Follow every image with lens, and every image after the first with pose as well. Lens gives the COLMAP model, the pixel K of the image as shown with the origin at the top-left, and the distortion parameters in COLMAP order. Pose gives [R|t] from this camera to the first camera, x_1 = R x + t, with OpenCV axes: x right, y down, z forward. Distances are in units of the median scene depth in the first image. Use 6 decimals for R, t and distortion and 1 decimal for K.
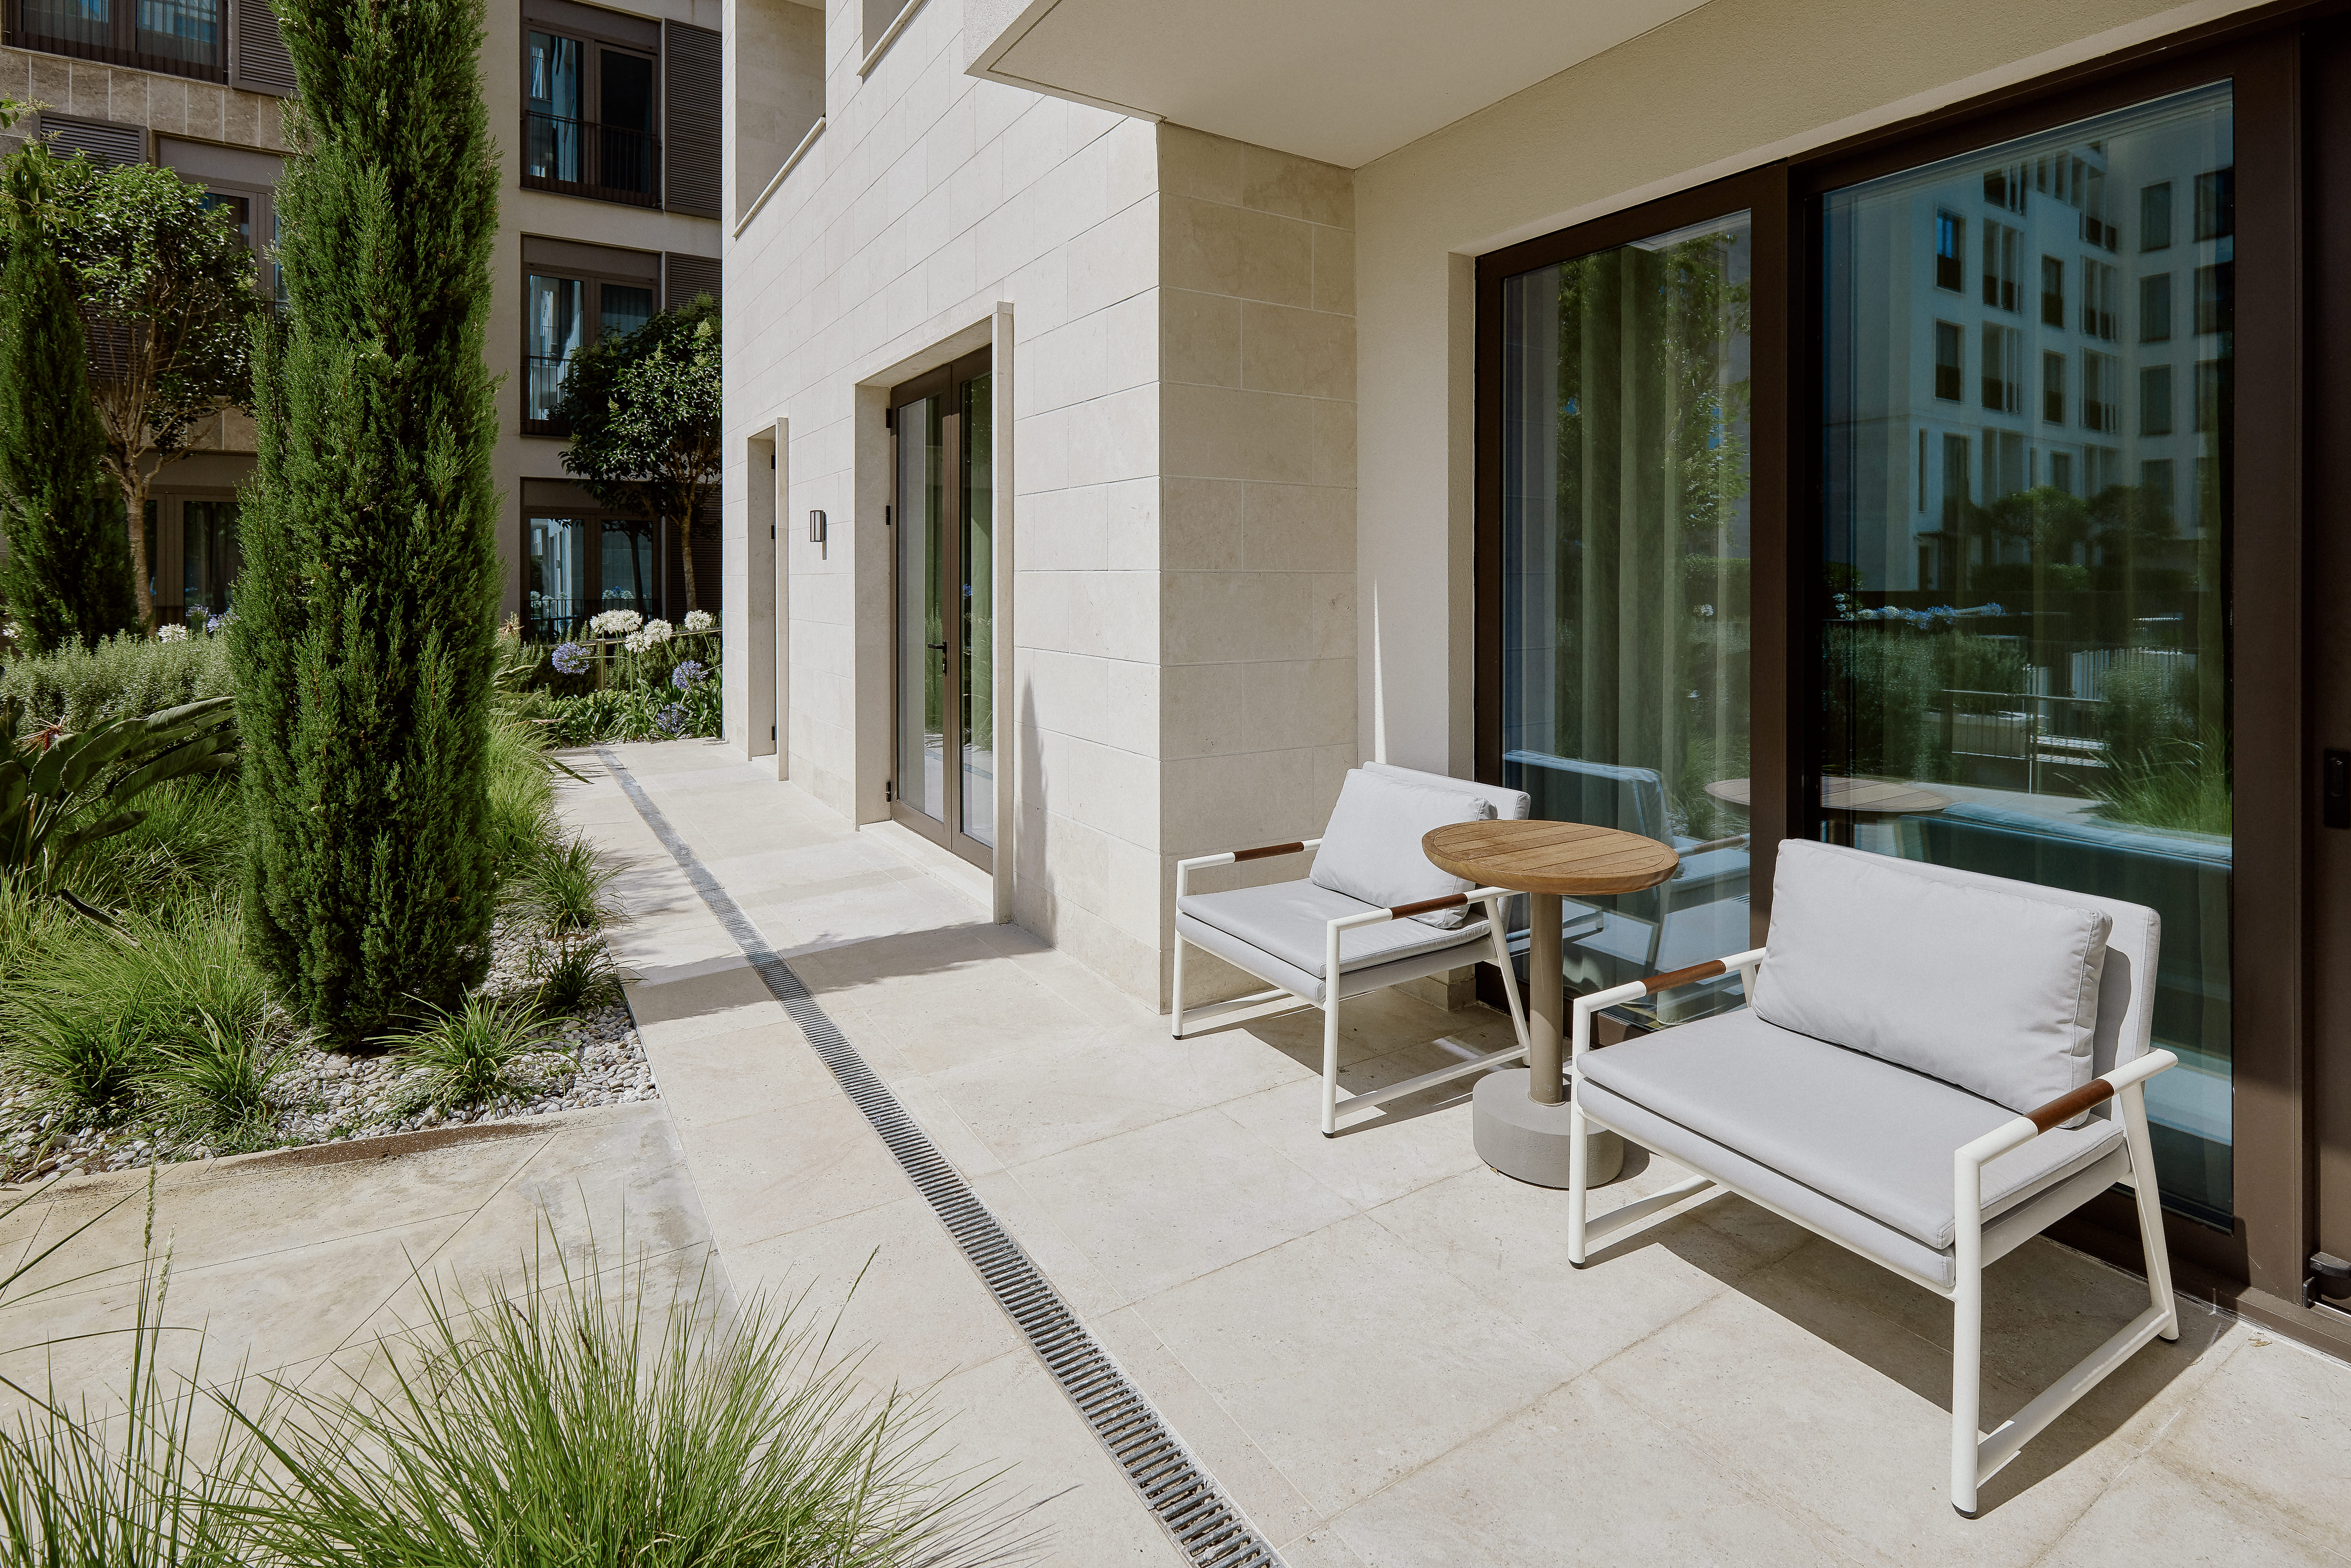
lens RADIAL K [[1133.7, 0, 1198.8], [0, 1133.7, 574.4], [0, 0, 1]] dist [0.003306, 0.000783]
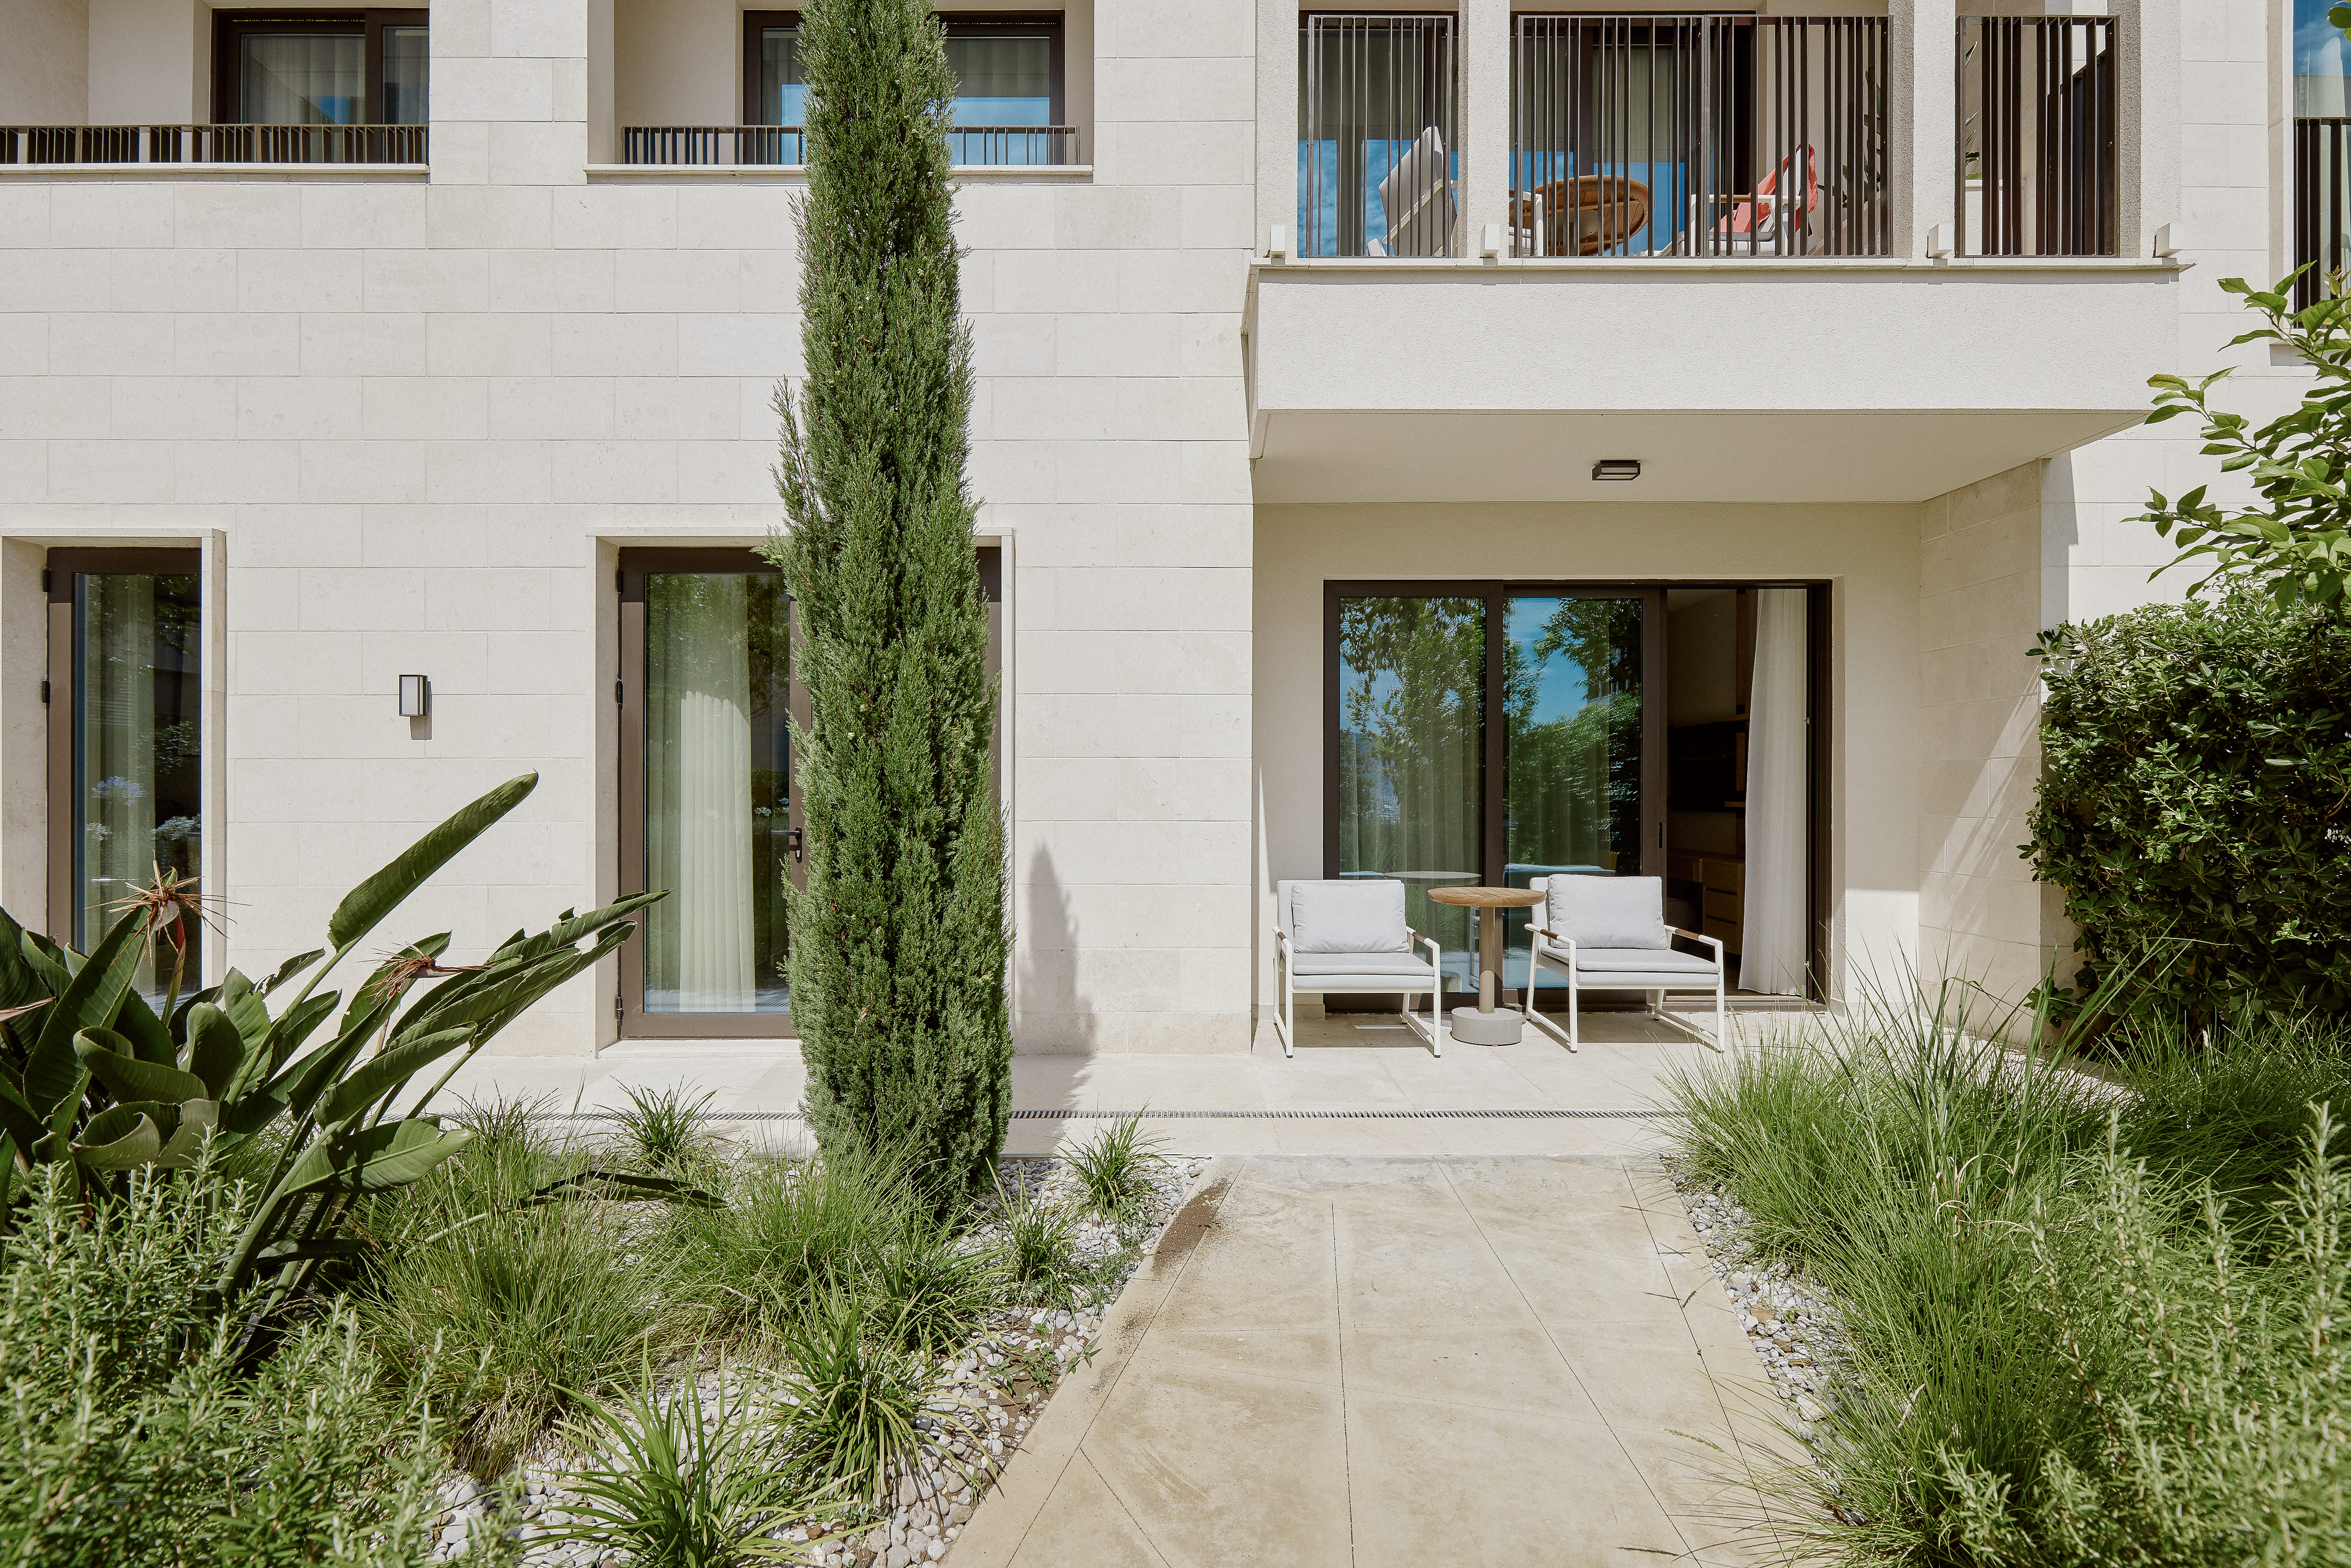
lens RADIAL K [[1088.9, 0, 1181.1], [0, 1088.9, 790.2], [0, 0, 1]] dist [-0.004178, -0.000146]
pose [[0.528496, -0.003605, 0.848928, -1.317606], [-0.001933, 0.999983, 0.005450, 0.031087], [-0.848934, -0.004521, 0.528480, 0.318188]]
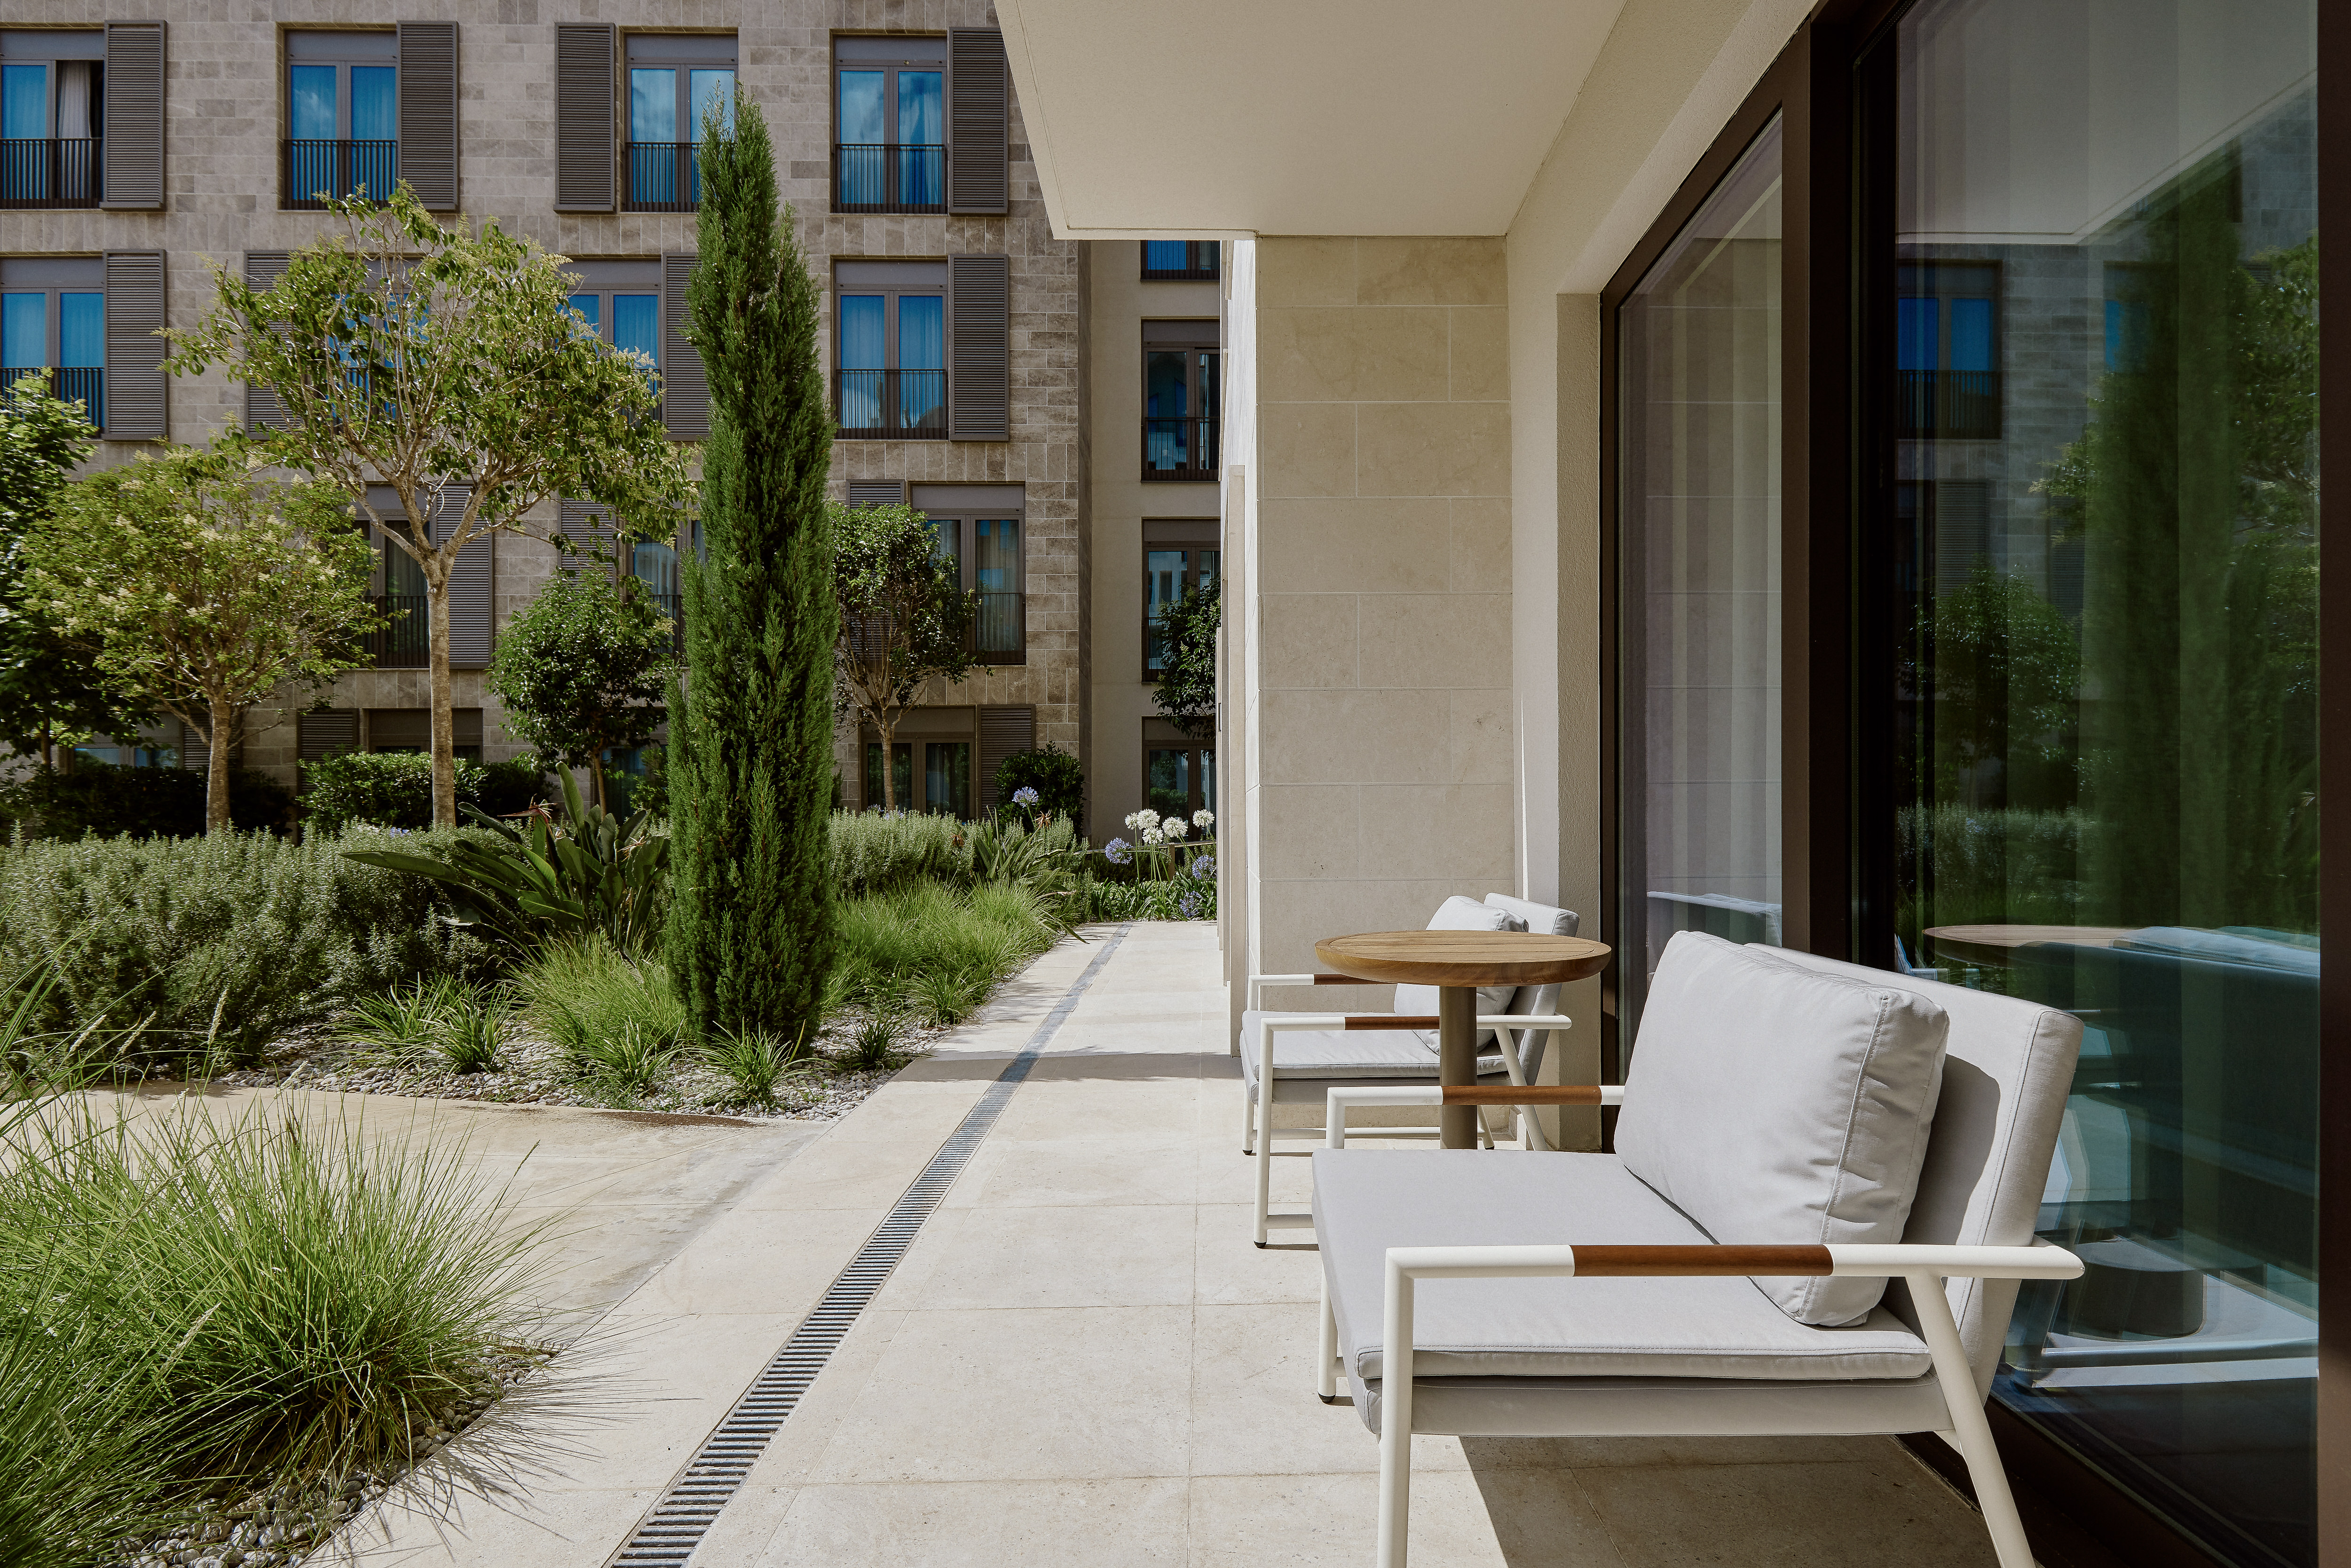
lens RADIAL K [[1088.9, 0, 1180.8], [0, 1088.9, 806.8], [0, 0, 1]] dist [-0.004178, -0.000146]
pose [[0.850822, -0.008108, -0.525392, 0.419128], [0.008592, 0.999962, -0.001518, 0.103676], [0.525384, -0.003222, 0.850859, 0.158203]]
